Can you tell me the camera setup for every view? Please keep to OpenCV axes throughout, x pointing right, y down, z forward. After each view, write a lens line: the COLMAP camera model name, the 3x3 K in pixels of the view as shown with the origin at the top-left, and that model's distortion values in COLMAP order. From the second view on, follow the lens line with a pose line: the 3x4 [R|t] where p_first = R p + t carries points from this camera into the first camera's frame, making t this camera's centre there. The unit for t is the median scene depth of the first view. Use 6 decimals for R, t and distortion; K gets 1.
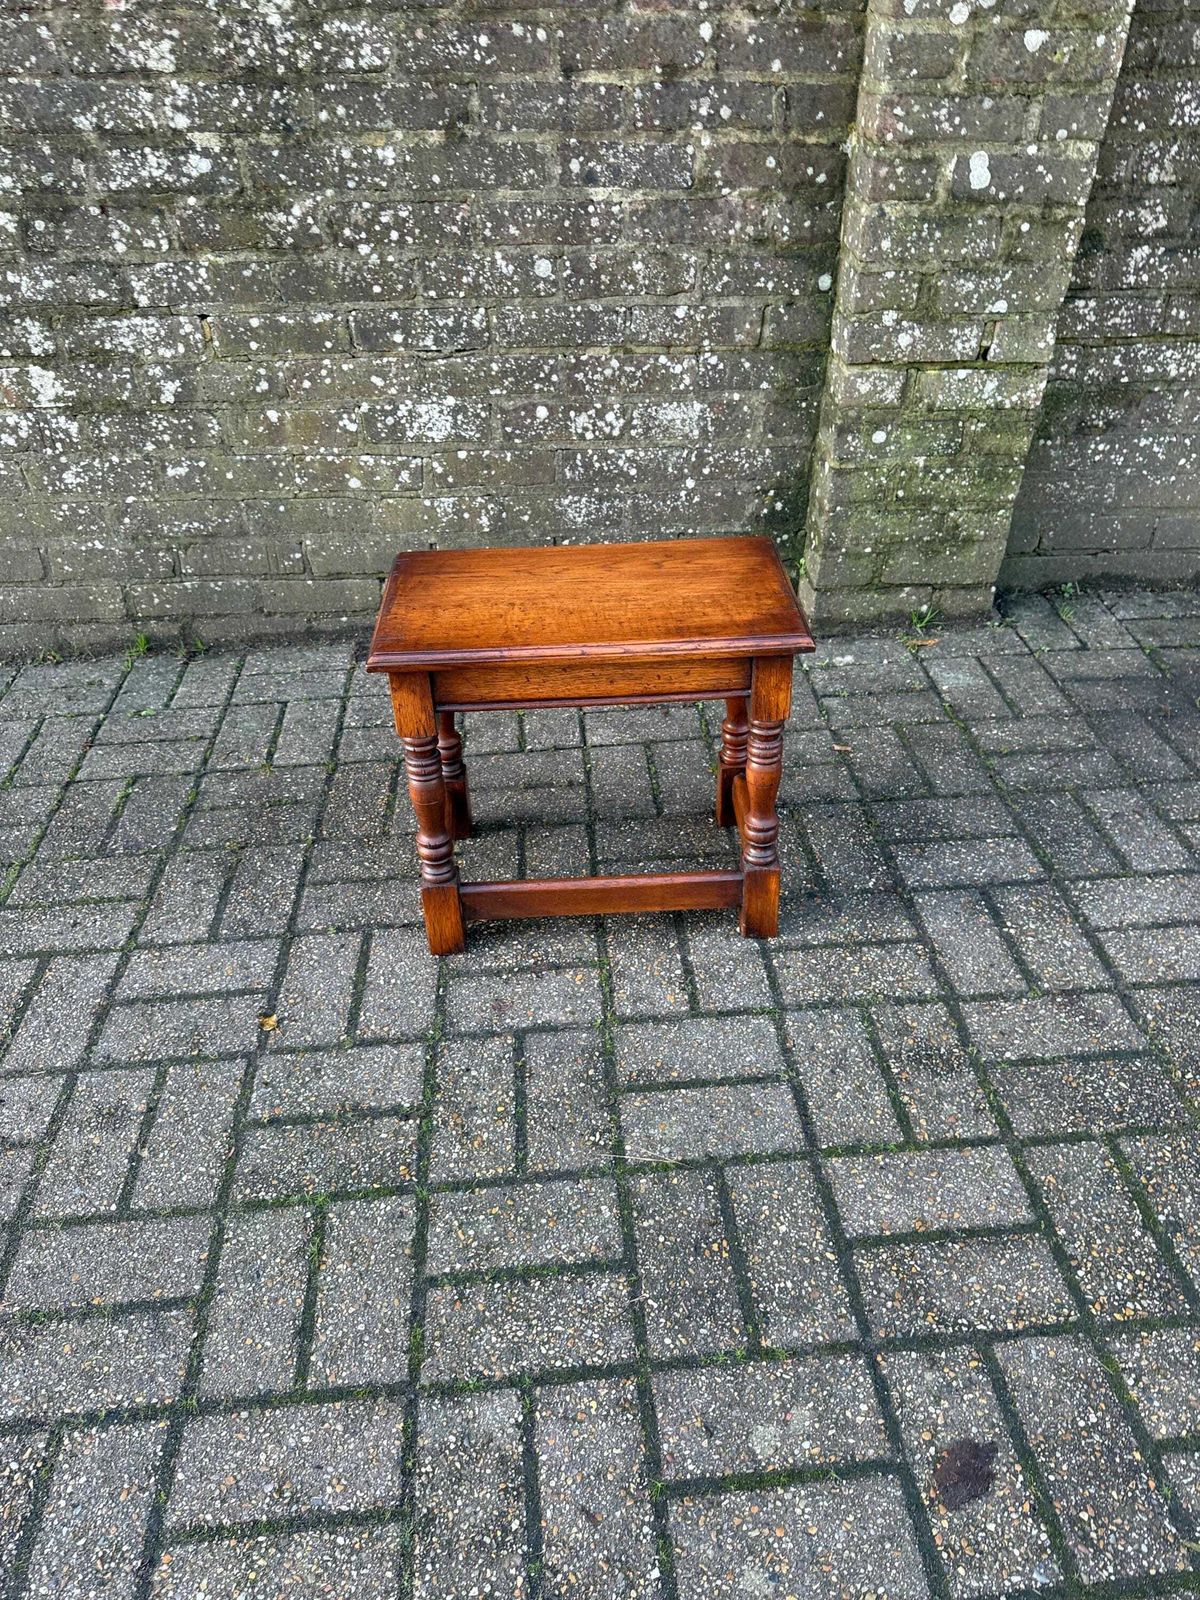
lens RADIAL K [[1124.0, 0, 614.1], [0, 1124.0, 789.1], [0, 0, 1]] dist [0.080072, -0.040773]
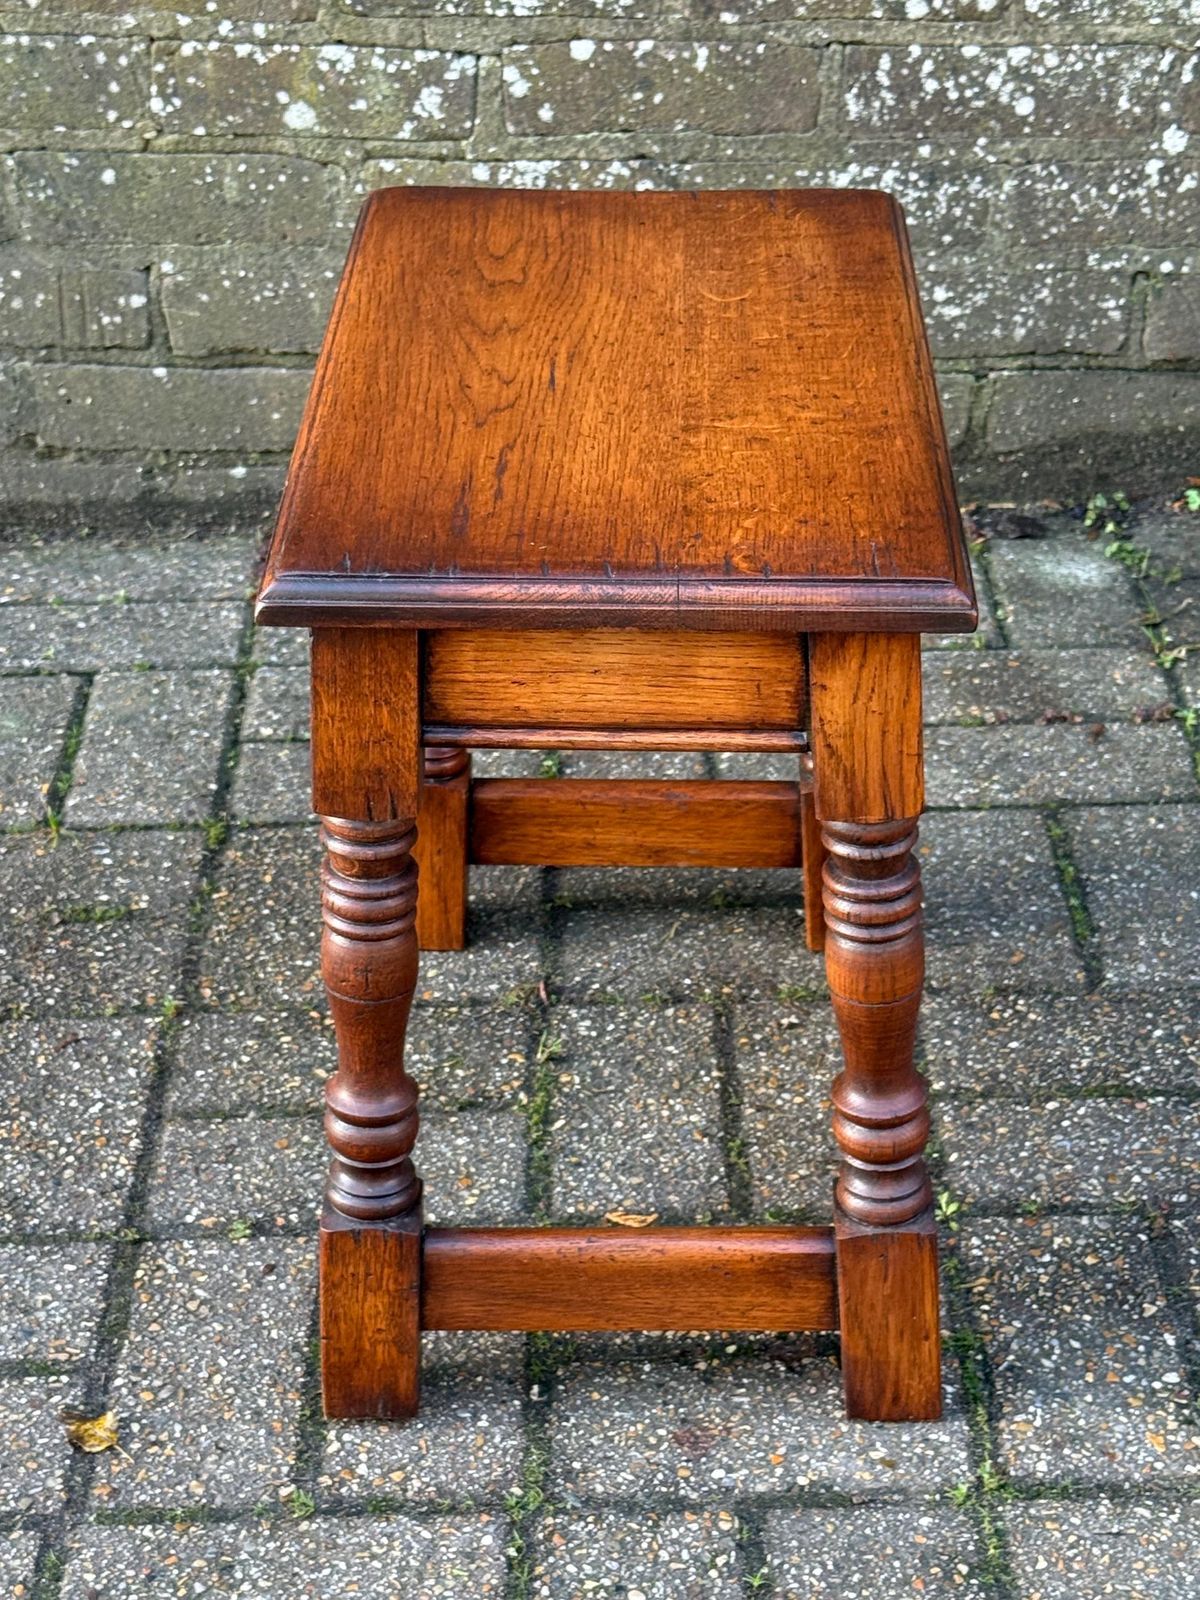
lens RADIAL K [[3149.6, 0, 607.4], [0, 3149.6, 820.3], [0, 0, 1]] dist [0.140052, 0.000000]
pose [[0.997798, 0.040307, -0.052668, -0.061684], [-0.044644, 0.995469, -0.083953, 0.057955], [0.049046, 0.086119, 0.995077, -0.051254]]
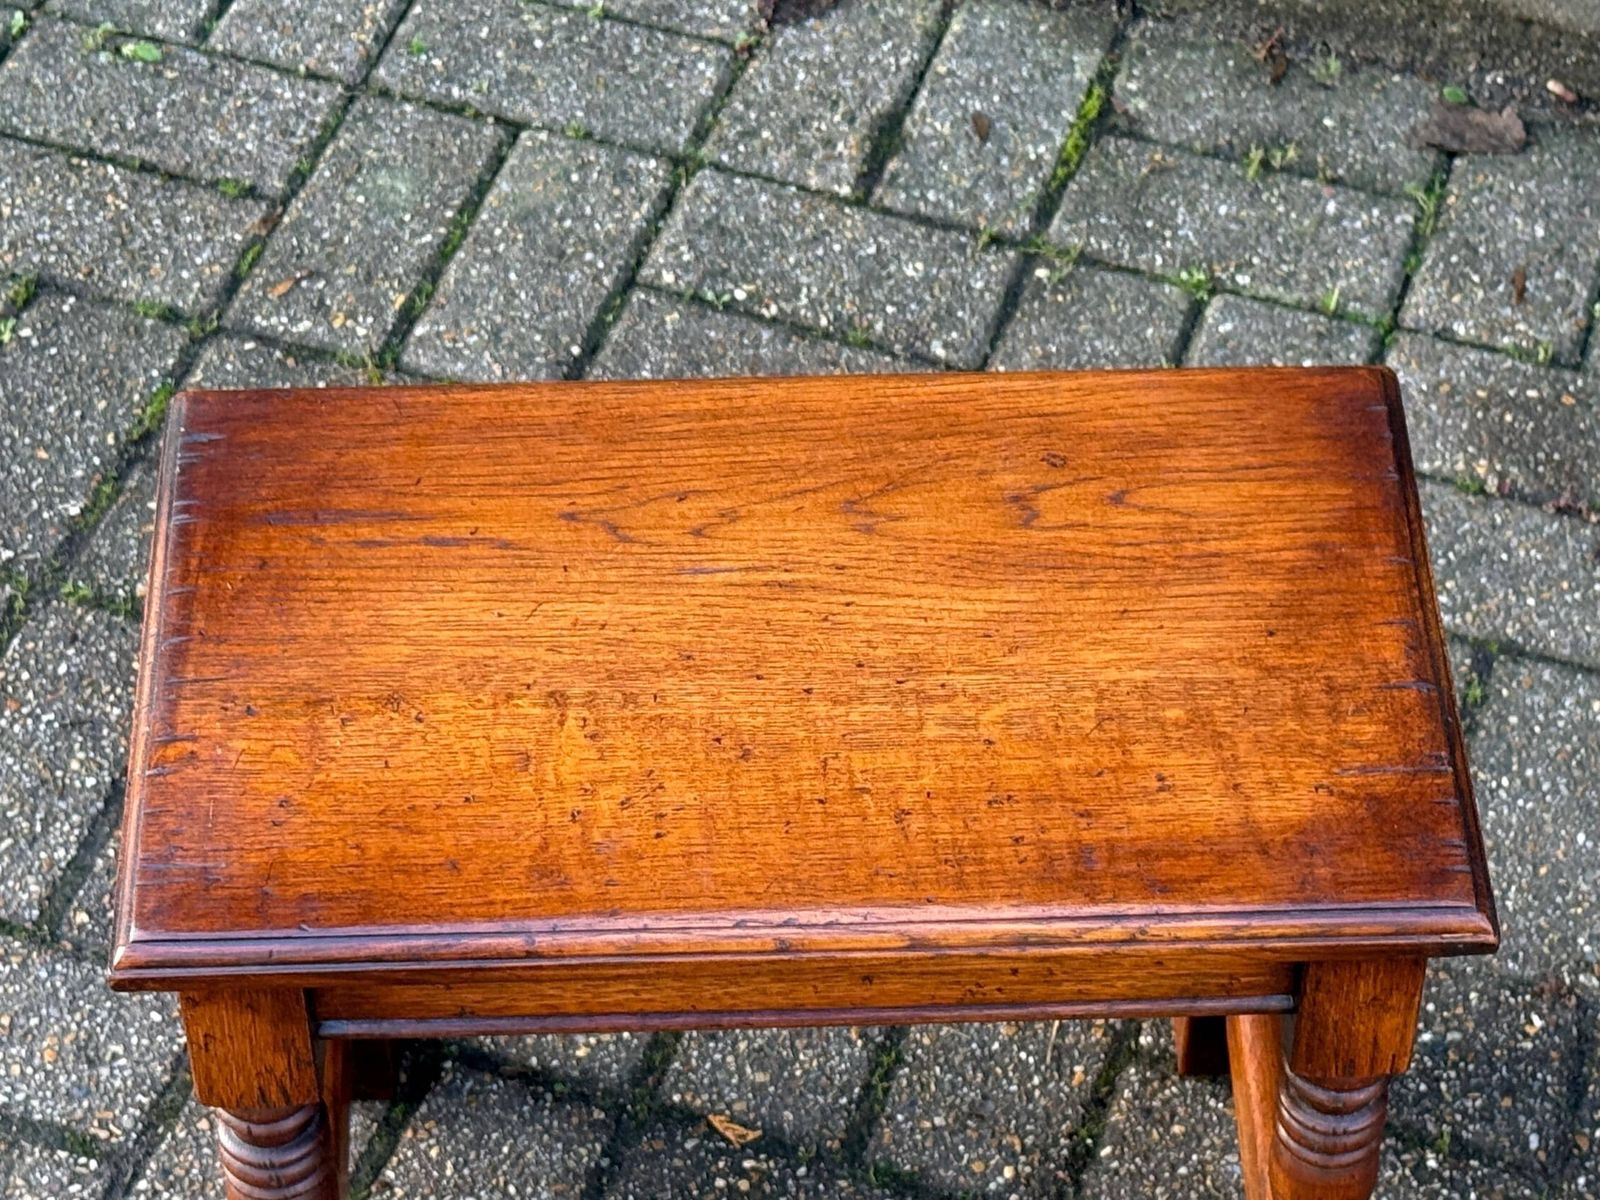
lens RADIAL K [[4078.2, 0, 866.7], [0, 4078.2, 594.4], [0, 0, 1]] dist [0.137375, 0.000000]
pose [[0.917418, 0.320617, -0.235688, 0.133117], [-0.255425, 0.928645, 0.269030, -0.314874], [0.305126, -0.186613, 0.933849, -0.105713]]
